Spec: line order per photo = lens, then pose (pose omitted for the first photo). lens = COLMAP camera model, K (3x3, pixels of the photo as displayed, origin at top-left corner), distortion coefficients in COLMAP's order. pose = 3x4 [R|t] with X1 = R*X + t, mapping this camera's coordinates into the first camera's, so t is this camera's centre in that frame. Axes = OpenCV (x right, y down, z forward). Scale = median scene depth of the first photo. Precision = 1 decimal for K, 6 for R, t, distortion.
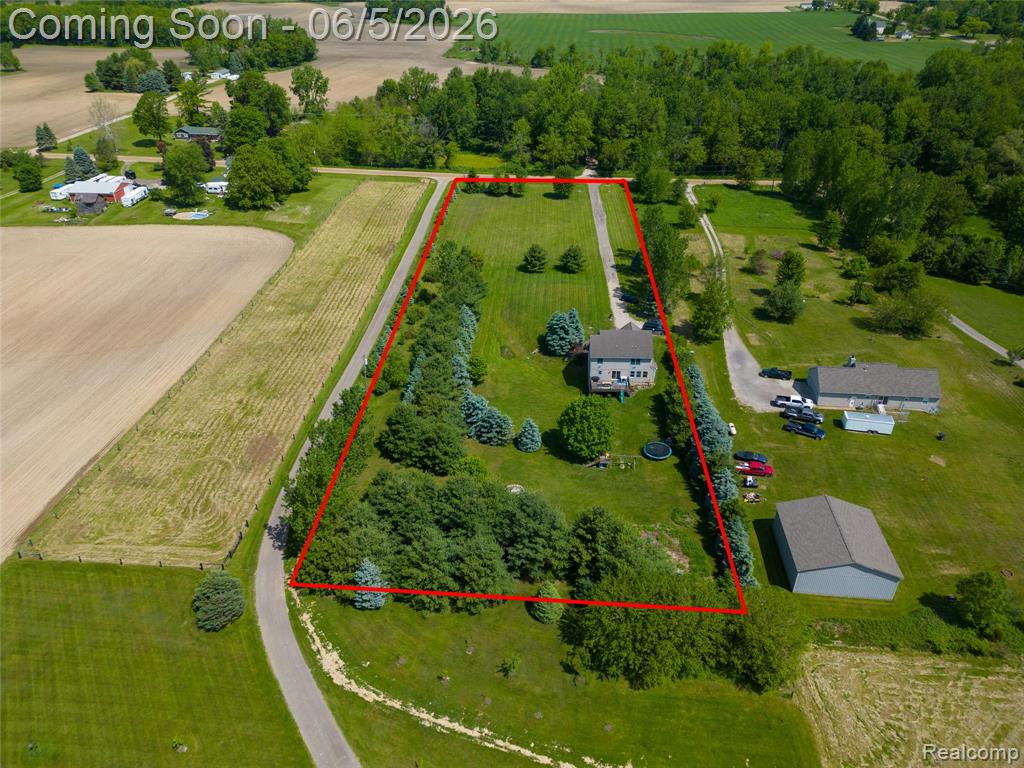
lens RADIAL K [[725.6, 0, 512.0], [0, 725.6, 384.0], [0, 0, 1]] dist [0.060827, -0.039834]
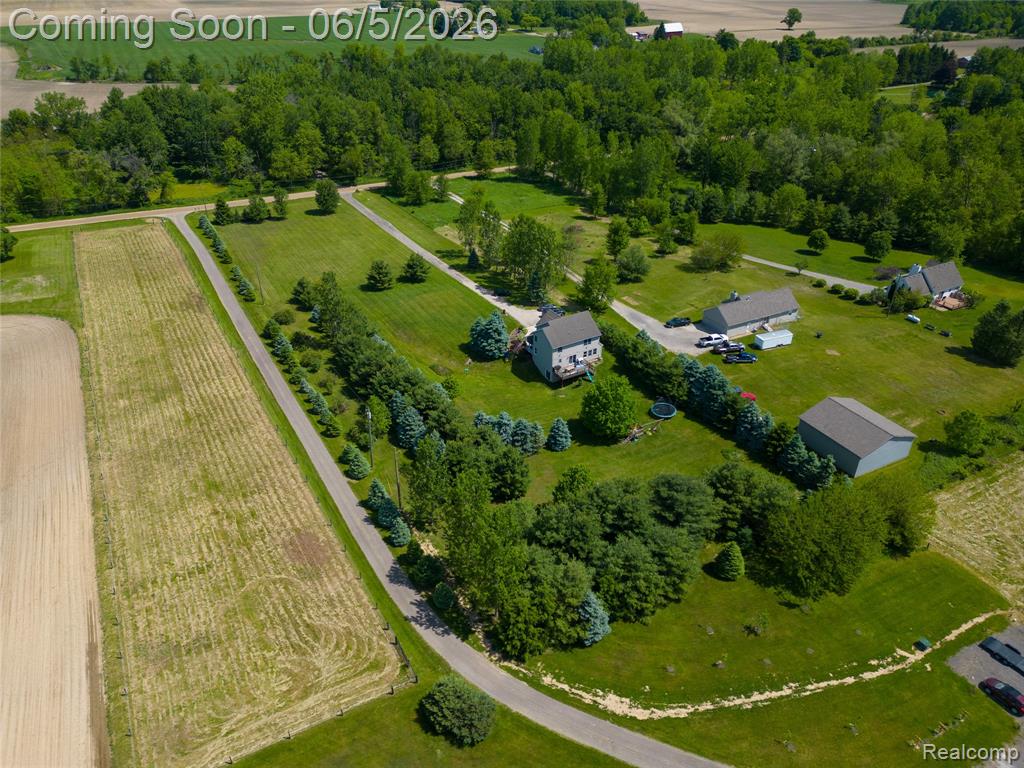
lens RADIAL K [[716.5, 0, 512.0], [0, 716.5, 384.0], [0, 0, 1]] dist [0.079544, -0.077509]
pose [[0.838684, -0.278817, 0.467836, -0.395694], [0.278497, 0.957769, 0.071545, -0.071209], [-0.468027, 0.070287, 0.880915, 0.119456]]
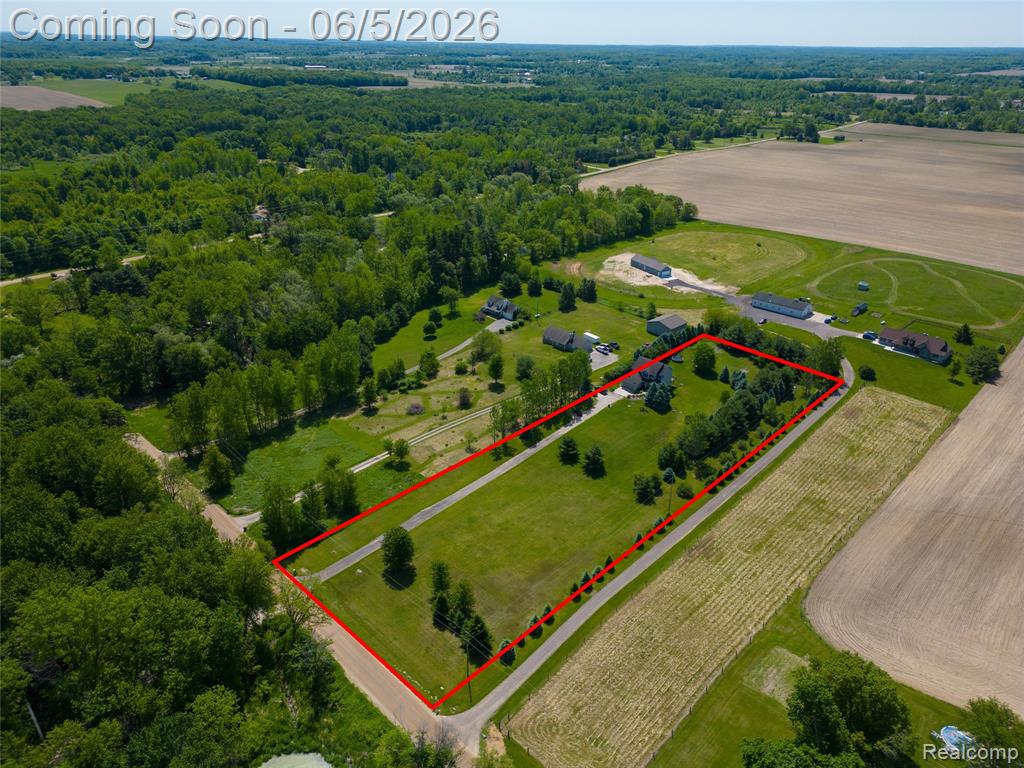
lens RADIAL K [[703.6, 0, 512.0], [0, 703.6, 384.0], [0, 0, 1]] dist [0.002587, -0.039109]
pose [[-0.763659, -0.270884, 0.586043, -0.607009], [0.336918, 0.607113, 0.719653, -1.360902], [-0.550737, 0.747018, -0.372361, 1.786062]]
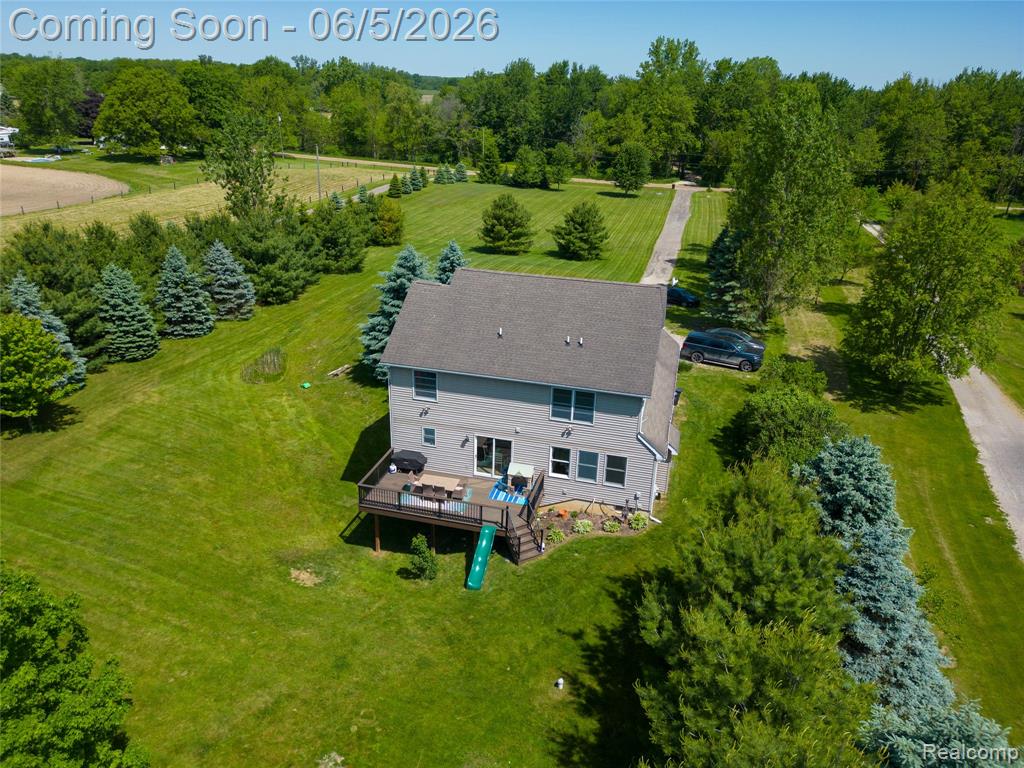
lens RADIAL K [[716.5, 0, 512.0], [0, 716.5, 384.0], [0, 0, 1]] dist [0.079544, -0.077509]
pose [[0.976582, 0.113805, -0.182582, 0.175333], [-0.141214, 0.979318, -0.144896, -0.002100], [0.162316, 0.167286, 0.972455, 0.714892]]
